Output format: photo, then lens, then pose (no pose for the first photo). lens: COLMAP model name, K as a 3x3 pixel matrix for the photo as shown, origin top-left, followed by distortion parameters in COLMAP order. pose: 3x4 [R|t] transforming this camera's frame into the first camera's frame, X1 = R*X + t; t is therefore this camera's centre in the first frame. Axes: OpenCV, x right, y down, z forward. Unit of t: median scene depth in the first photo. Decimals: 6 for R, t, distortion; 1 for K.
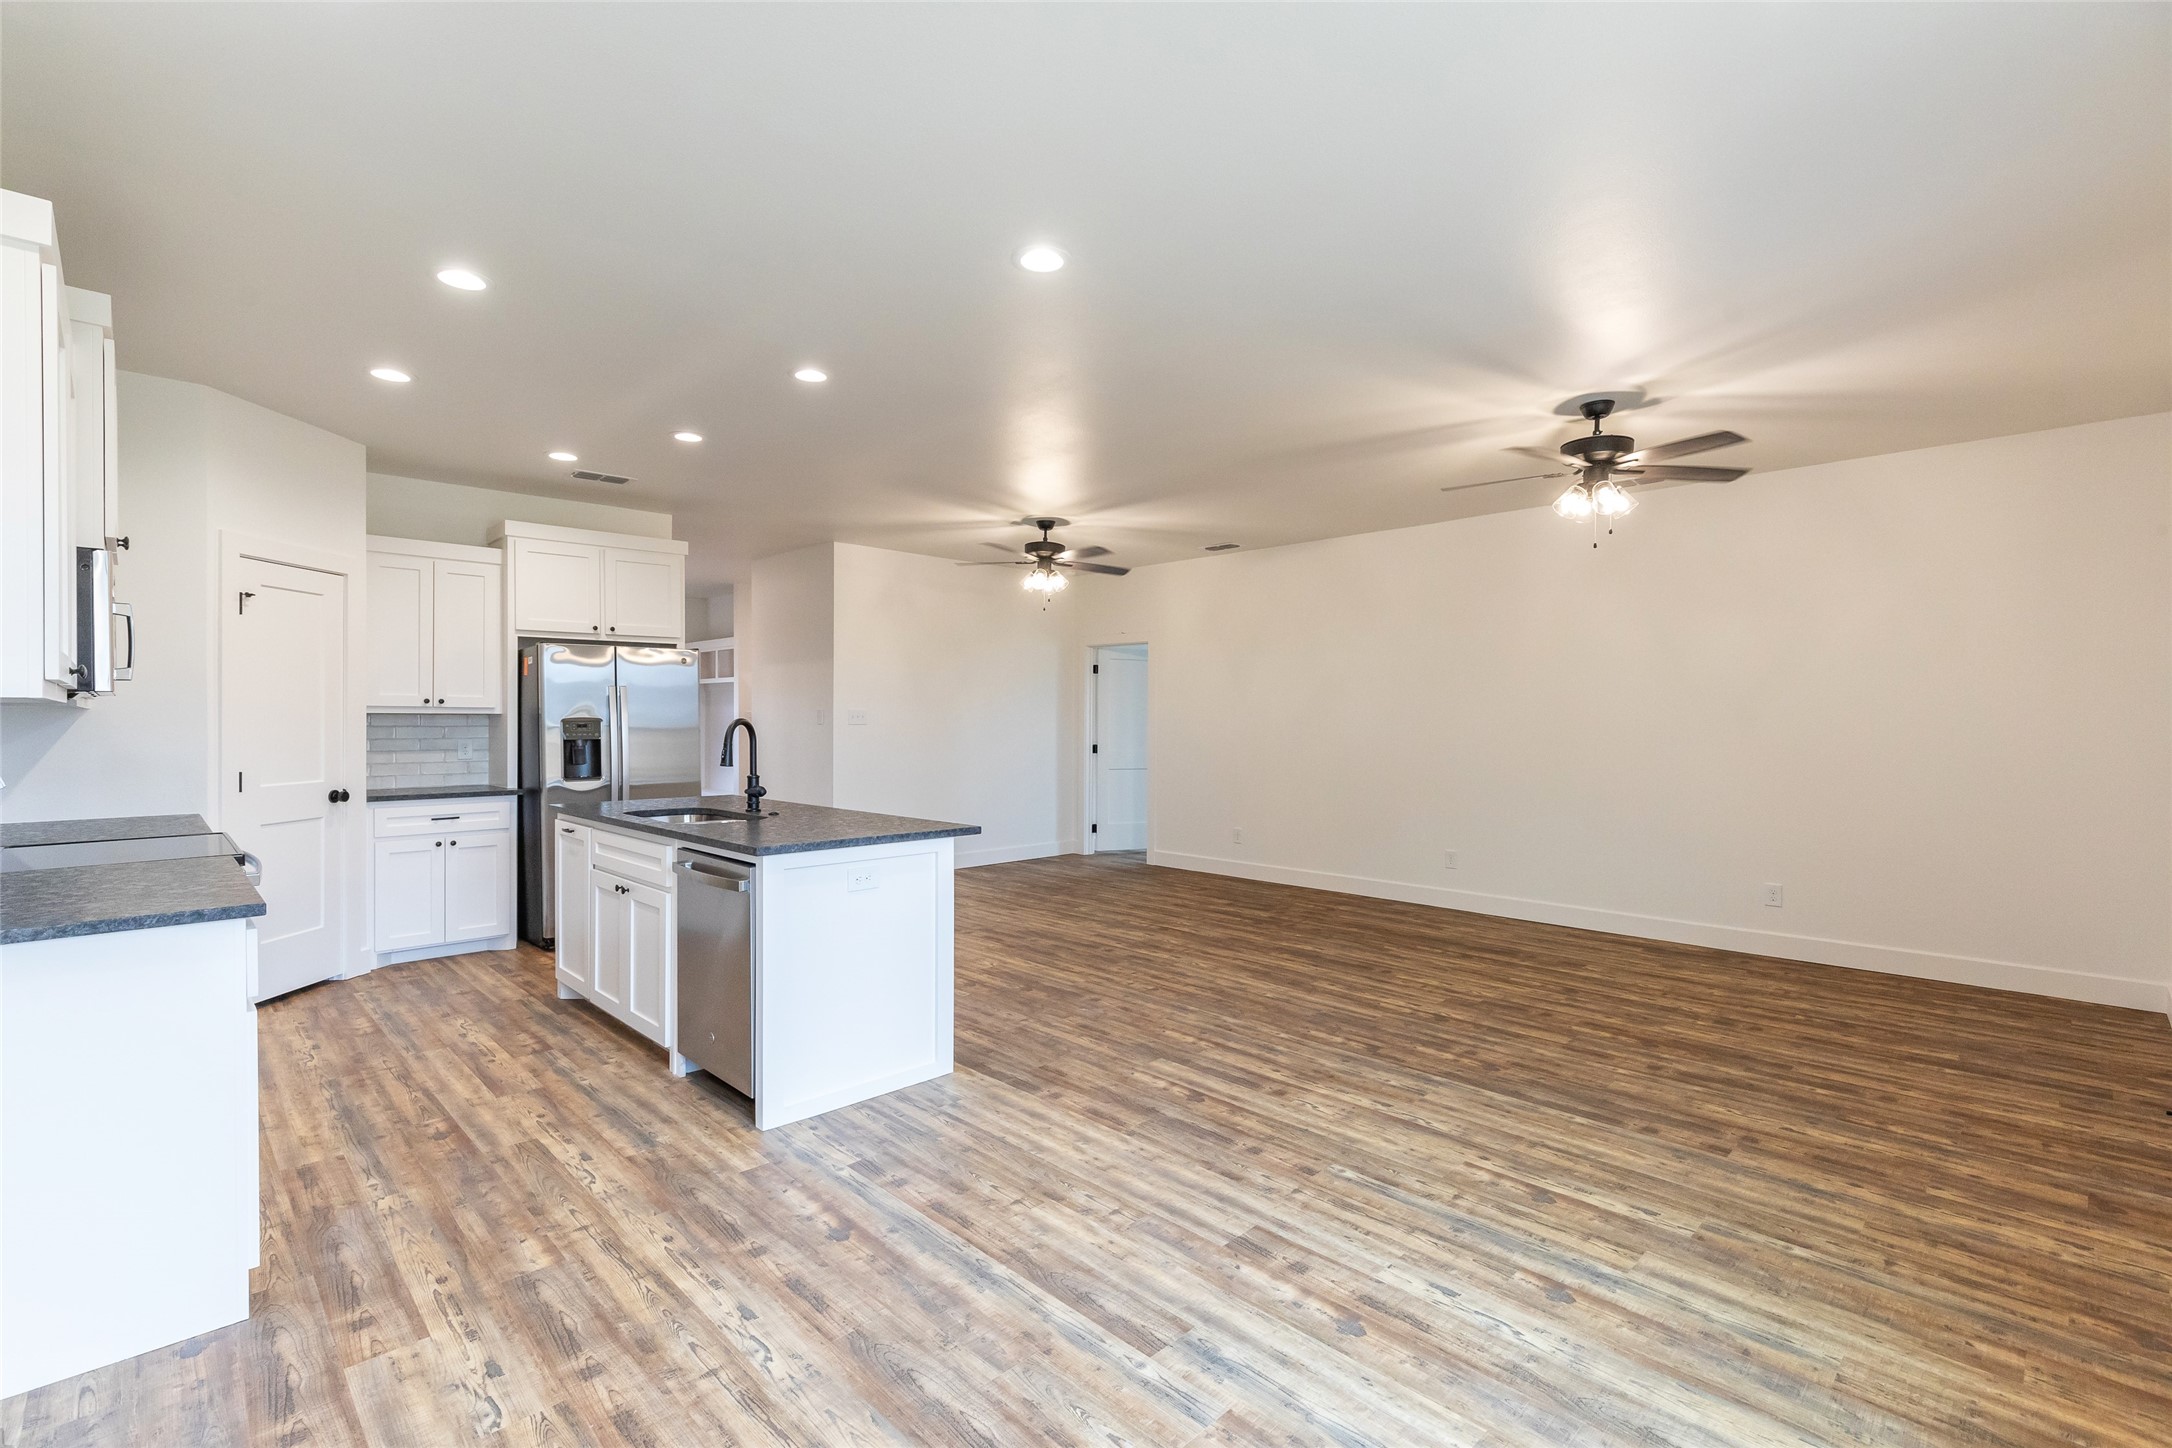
lens RADIAL K [[990.0, 0, 1086.0], [0, 990.0, 724.0], [0, 0, 1]] dist [-0.000389, 0.000255]
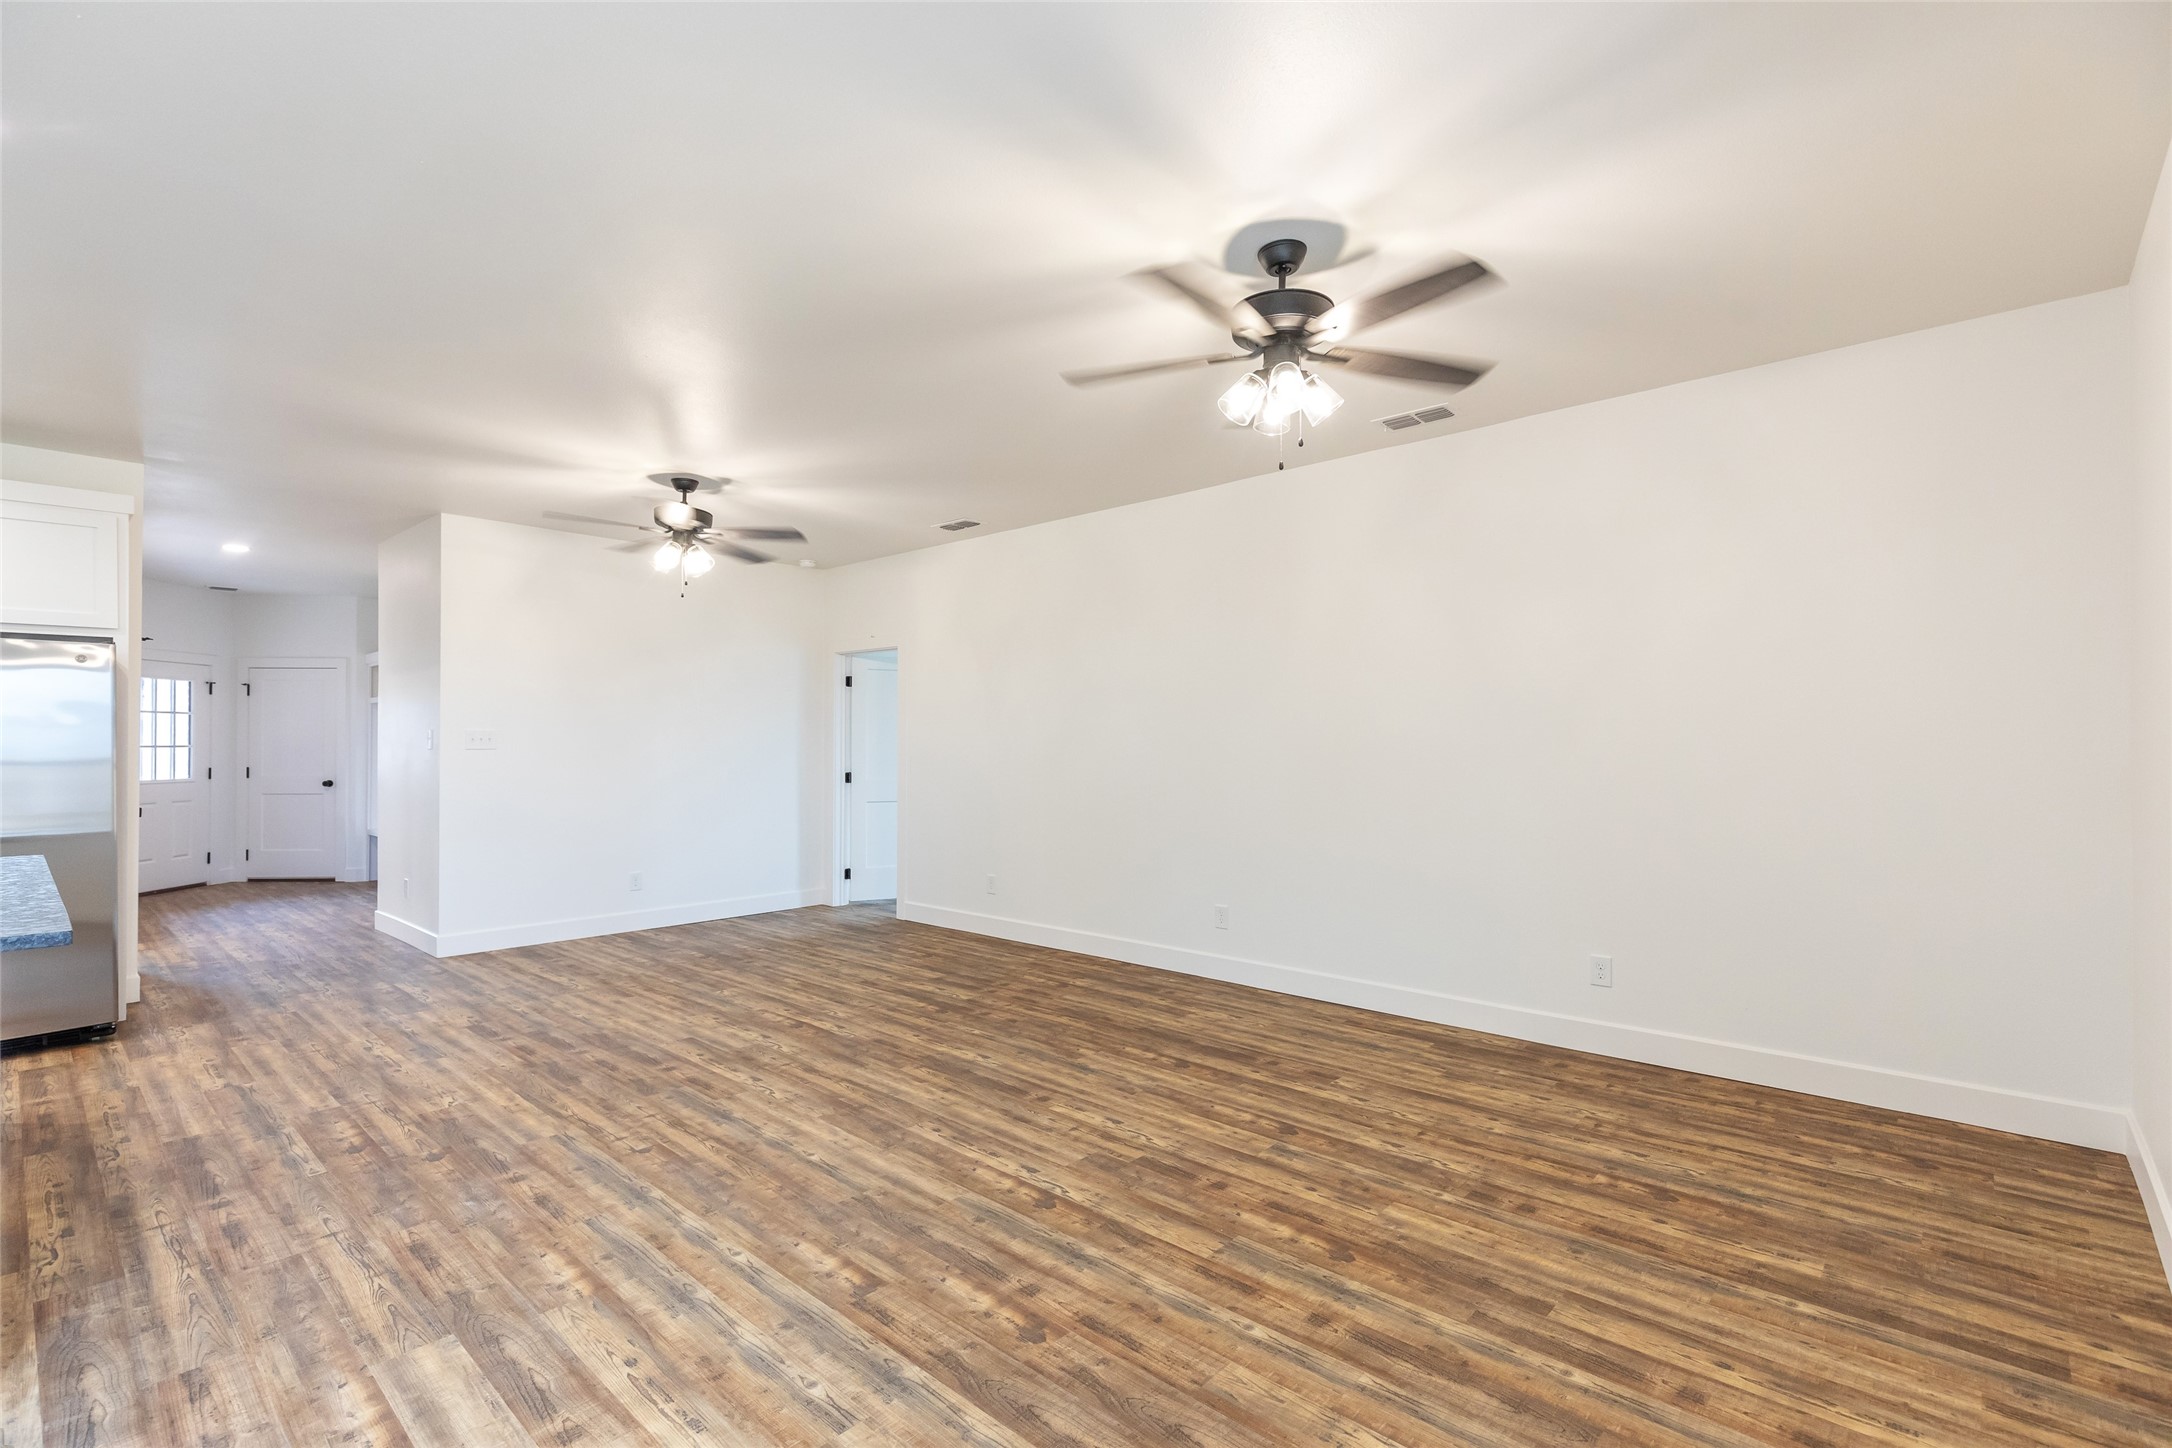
lens RADIAL K [[986.4, 0, 1076.6], [0, 986.4, 730.2], [0, 0, 1]] dist [0.004261, -0.000799]
pose [[0.999011, -0.005569, 0.044103, 0.349696], [0.006412, 0.999799, -0.018988, 0.005604], [-0.043988, 0.019252, 0.998847, 0.354926]]
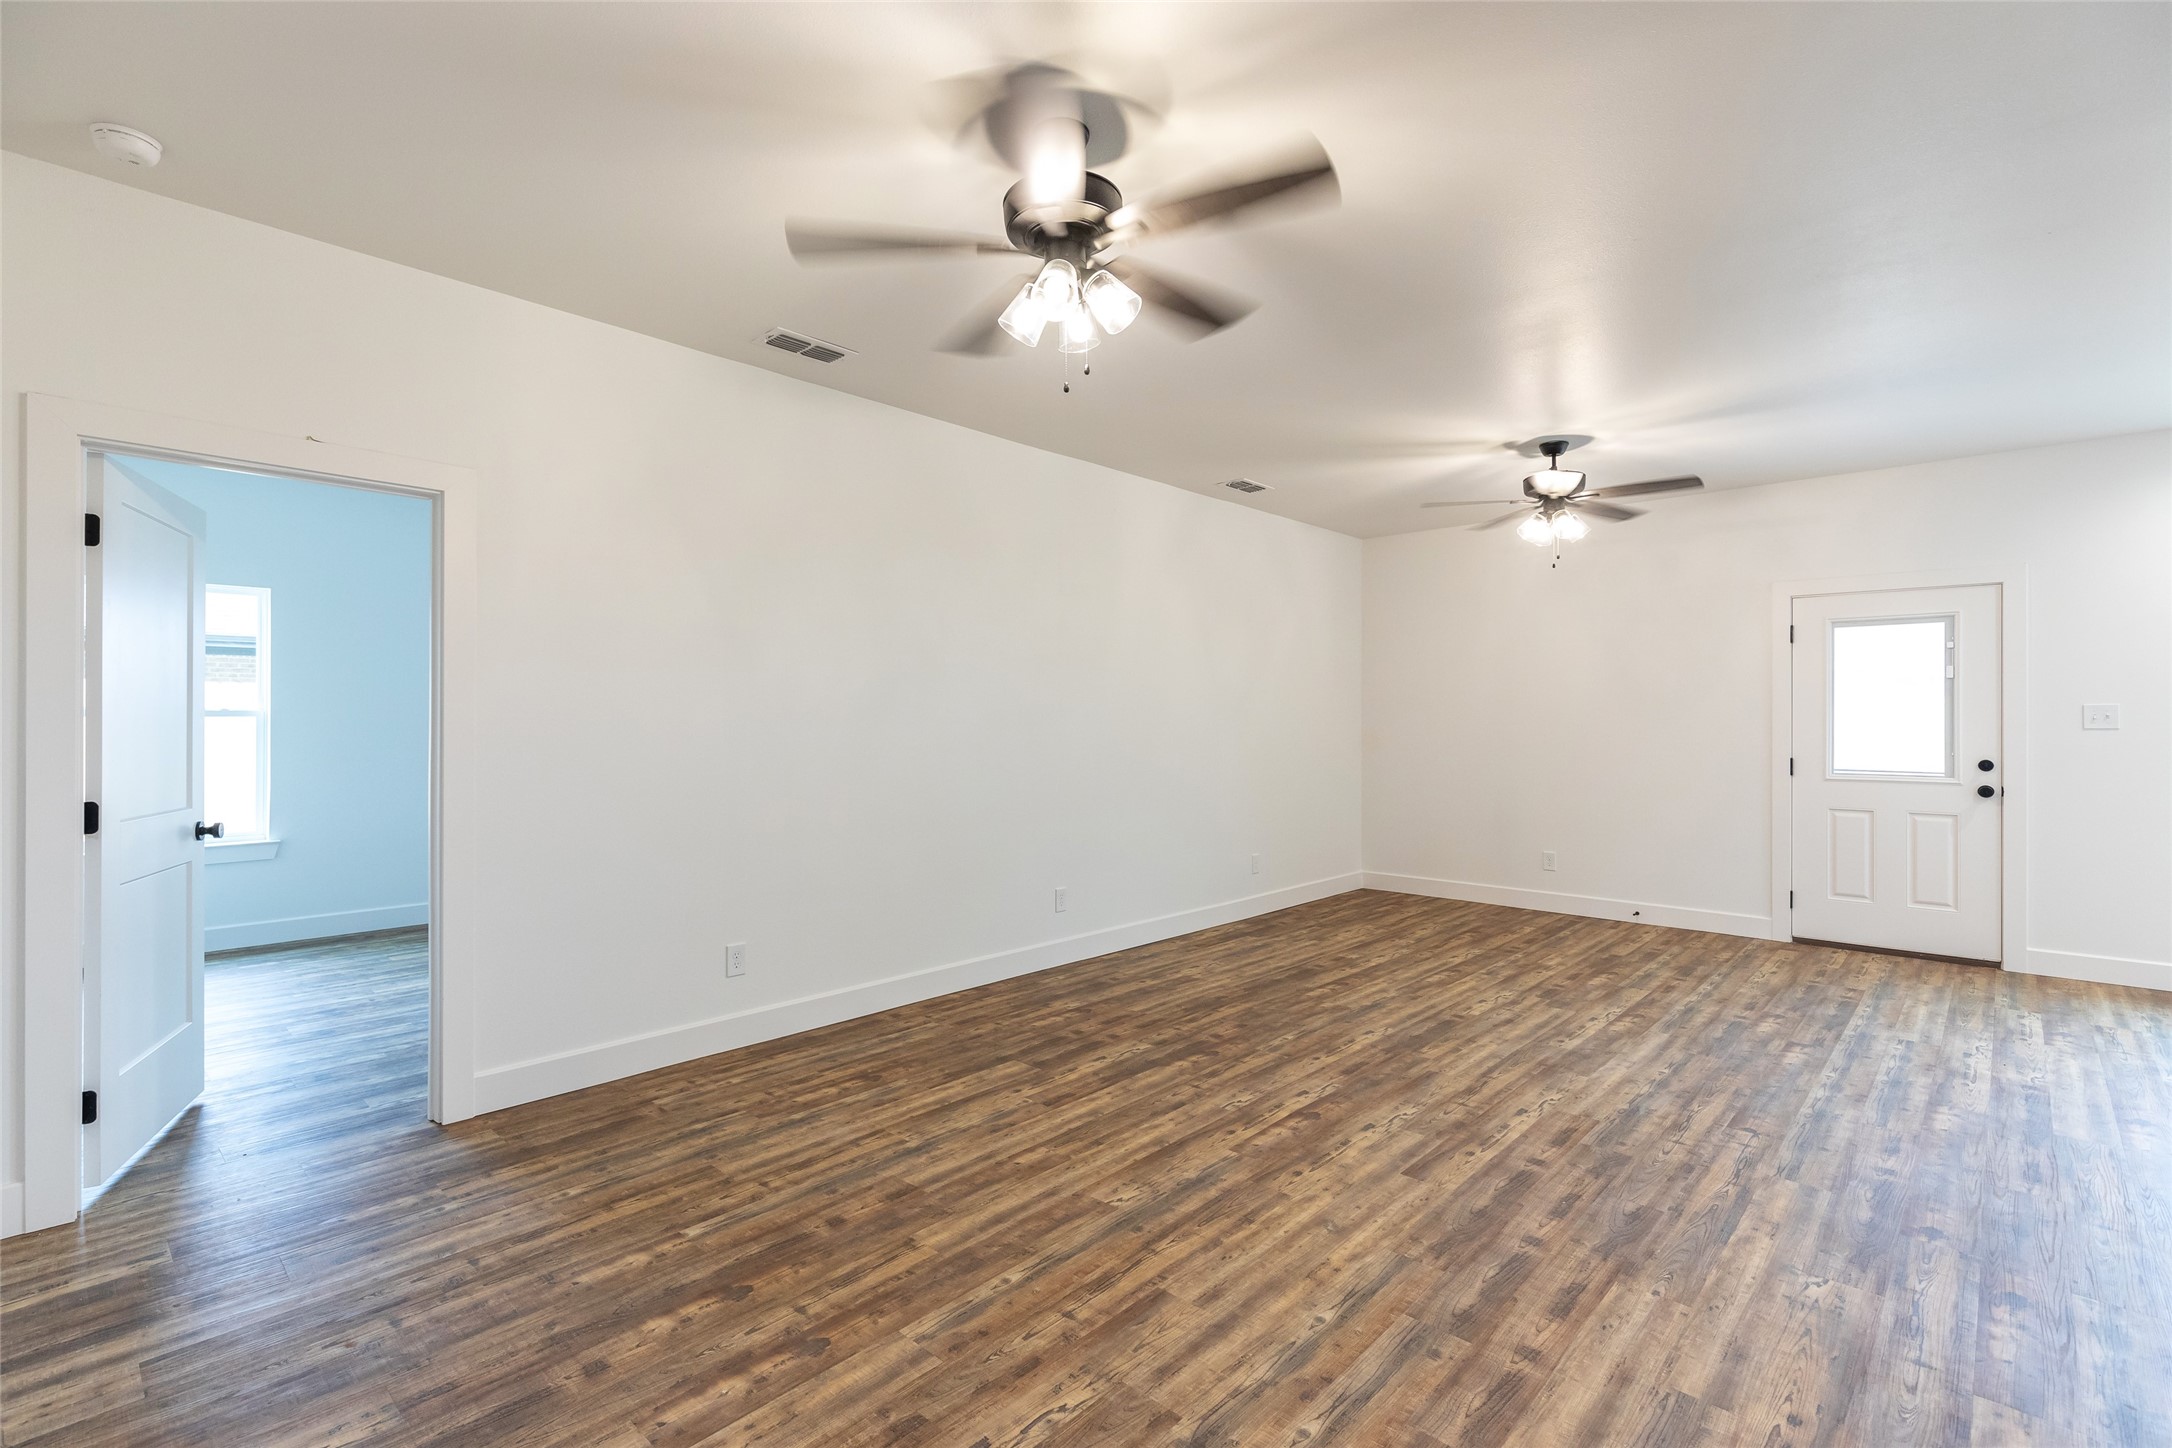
lens RADIAL K [[943.5, 0, 1162.2], [0, 943.5, 719.0], [0, 0, 1]] dist [0.009187, 0.000210]
pose [[-0.048494, 0.000788, 0.998823, -0.575359], [0.001327, 0.999999, -0.000724, -0.003913], [-0.998823, 0.001290, -0.048495, 1.516265]]
